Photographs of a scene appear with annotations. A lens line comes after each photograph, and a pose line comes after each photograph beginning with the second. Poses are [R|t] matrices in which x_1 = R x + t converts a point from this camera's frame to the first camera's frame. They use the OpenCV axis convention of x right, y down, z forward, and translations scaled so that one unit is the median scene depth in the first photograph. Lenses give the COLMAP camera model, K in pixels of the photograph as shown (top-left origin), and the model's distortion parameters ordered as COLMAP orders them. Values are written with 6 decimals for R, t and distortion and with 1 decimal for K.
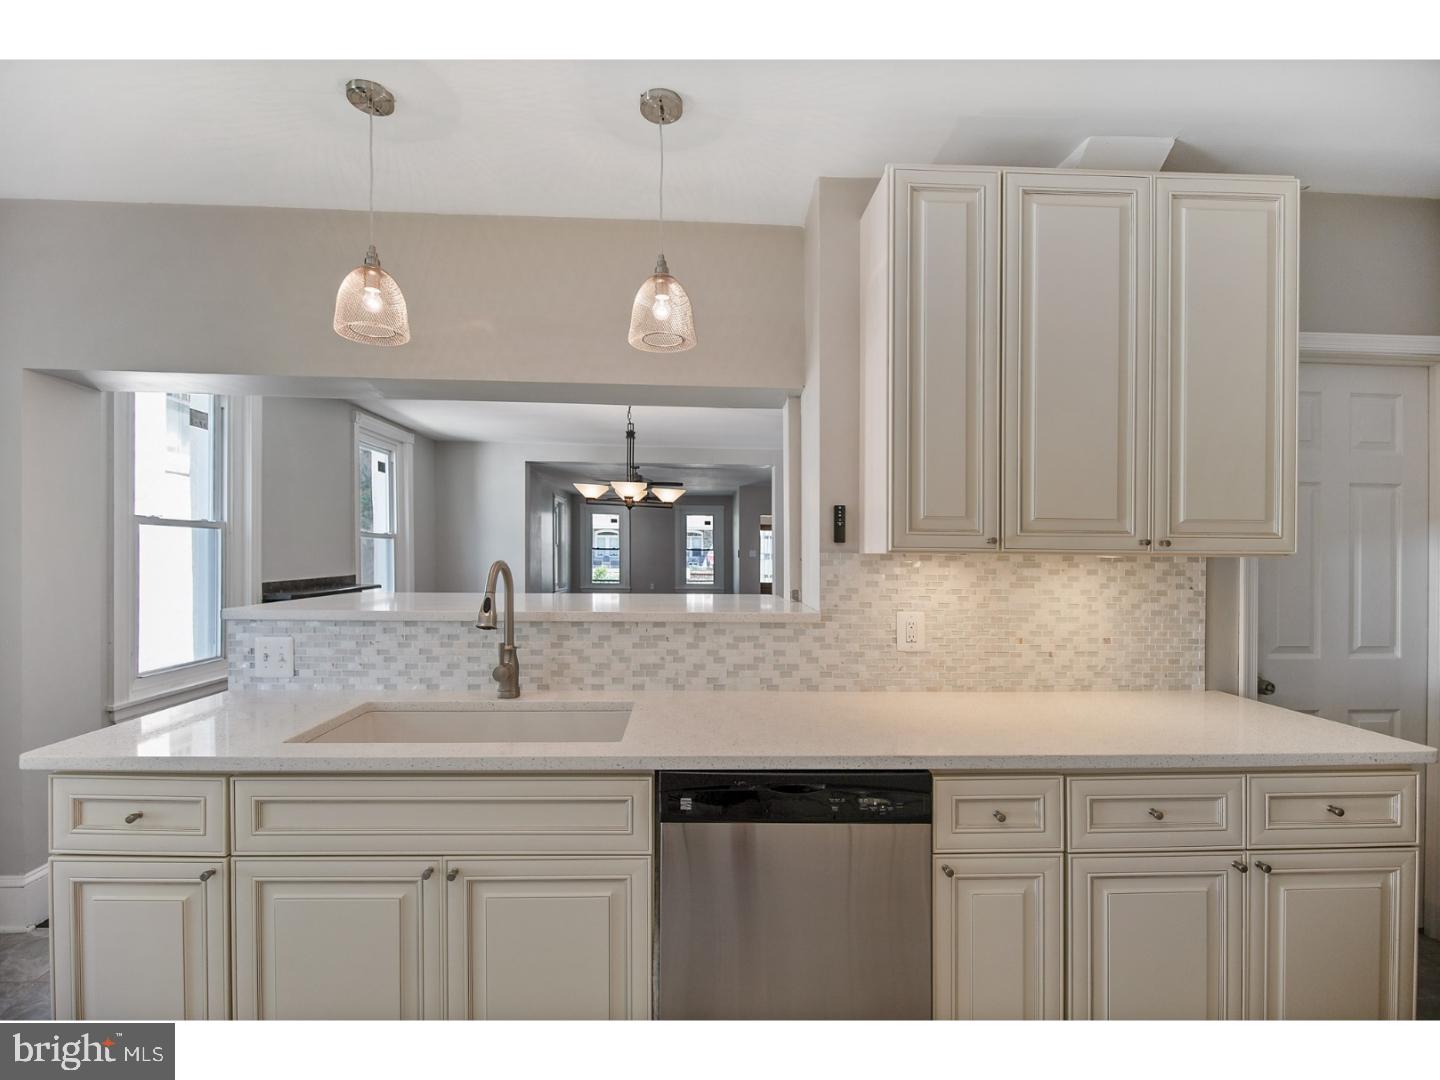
lens RADIAL K [[655.7, 0, 719.3], [0, 655.7, 558.4], [0, 0, 1]] dist [0.004851, -0.004756]
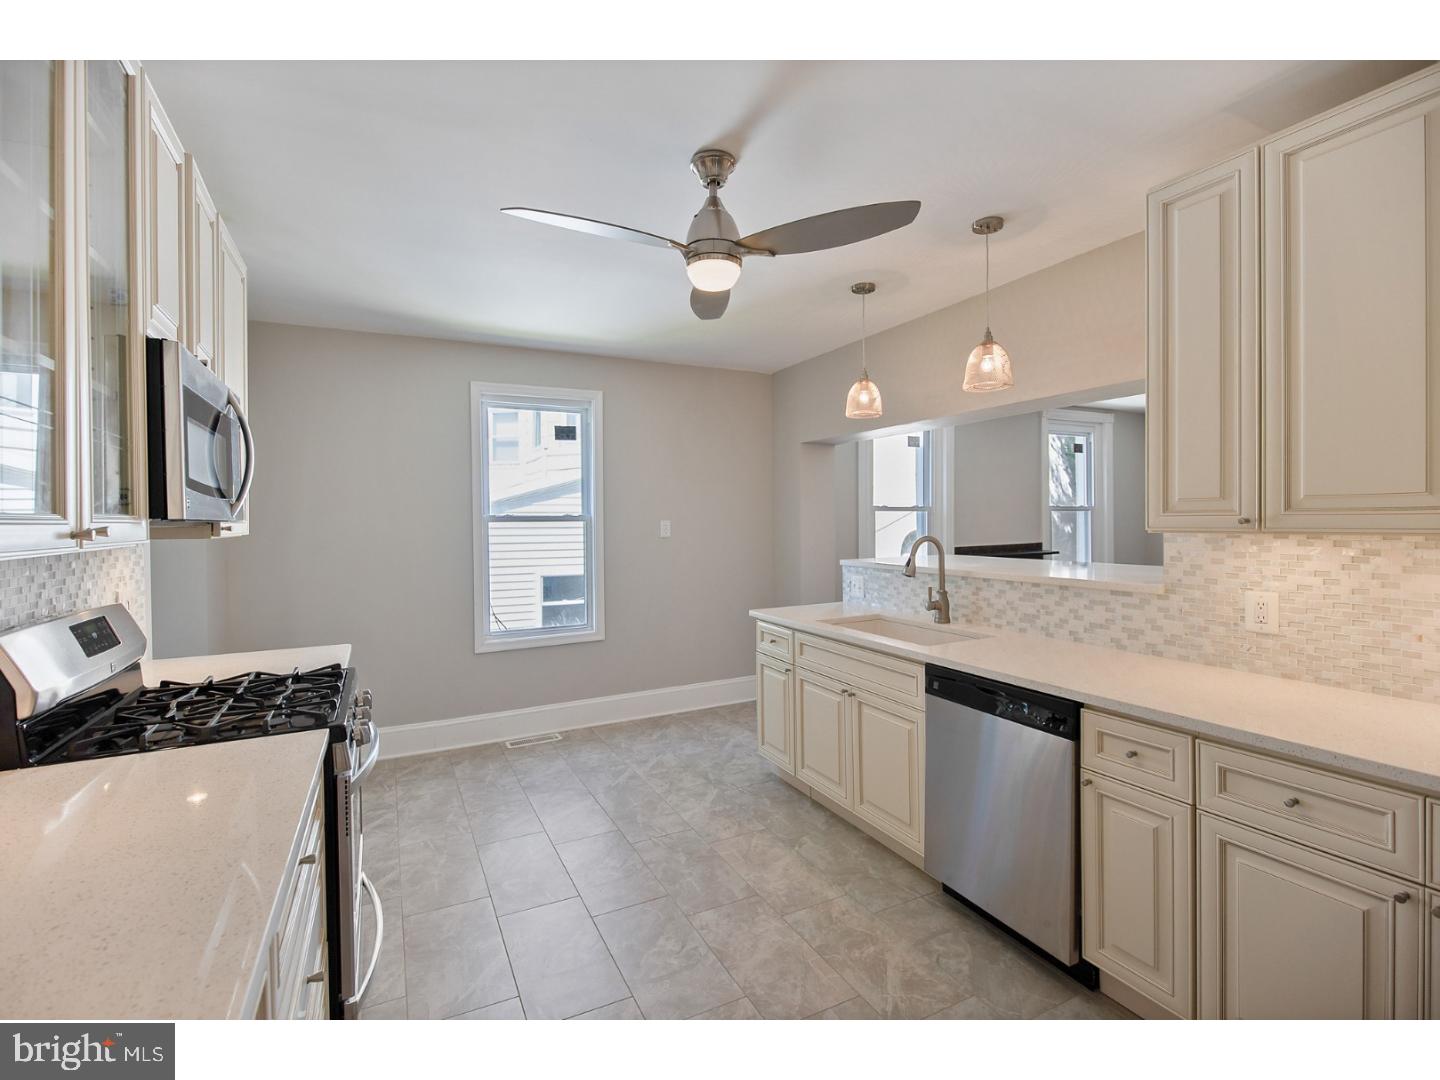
lens RADIAL K [[655.7, 0, 720.5], [0, 655.7, 524.0], [0, 0, 1]] dist [0.004851, -0.004756]
pose [[0.413049, -0.009509, -0.910659, 0.854345], [0.008545, 0.999942, -0.006565, -0.018984], [0.910669, -0.005069, 0.413107, -0.126103]]
